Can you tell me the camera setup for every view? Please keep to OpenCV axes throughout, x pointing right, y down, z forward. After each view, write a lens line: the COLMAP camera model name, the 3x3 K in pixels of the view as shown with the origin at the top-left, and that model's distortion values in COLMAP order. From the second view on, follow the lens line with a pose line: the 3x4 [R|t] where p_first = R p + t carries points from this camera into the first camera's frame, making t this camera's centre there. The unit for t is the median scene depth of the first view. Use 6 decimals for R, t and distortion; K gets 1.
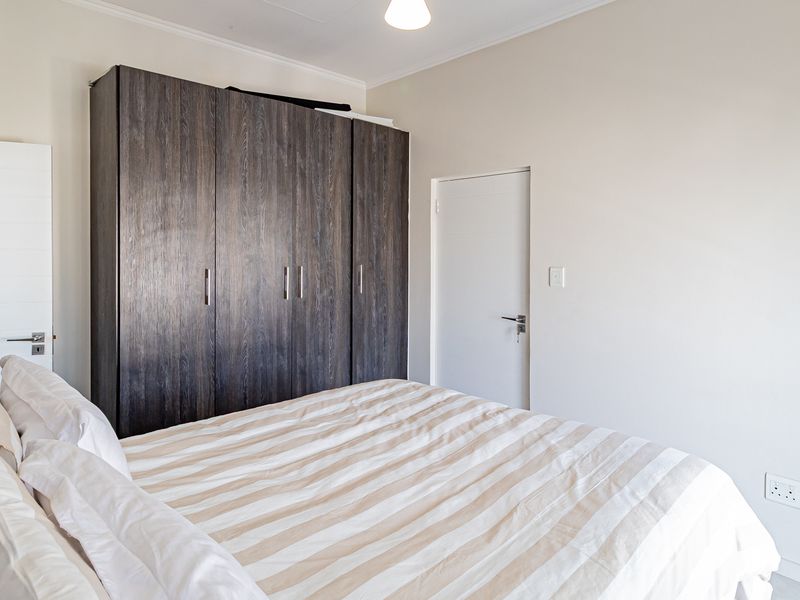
lens RADIAL K [[491.5, 0, 400.1], [0, 491.5, 250.6], [0, 0, 1]] dist [0.004772, 0.000554]
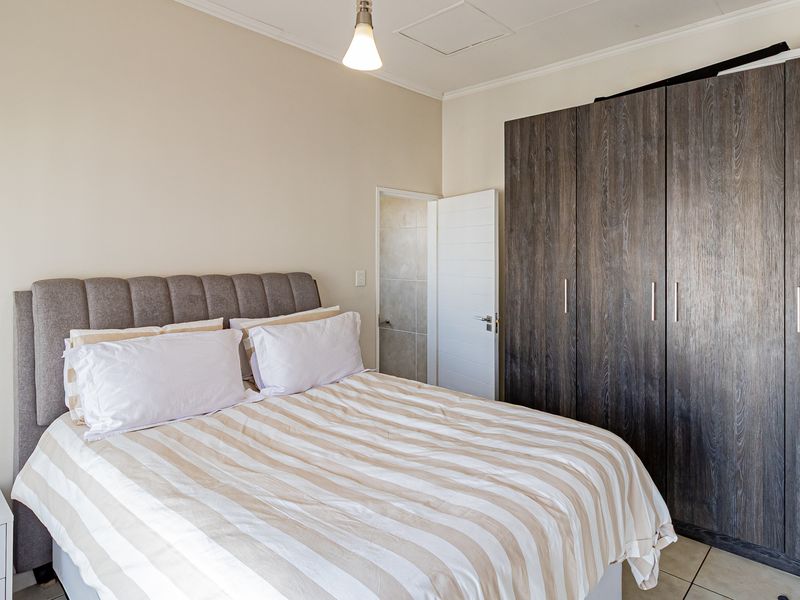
lens RADIAL K [[493.9, 0, 399.9], [0, 493.9, 256.9], [0, 0, 1]] dist [-0.003558, 0.000339]
pose [[0.052627, -0.004026, -0.998606, 0.658190], [-0.009322, 0.999946, -0.004523, -0.002879], [0.998571, 0.009547, 0.052587, 0.571677]]
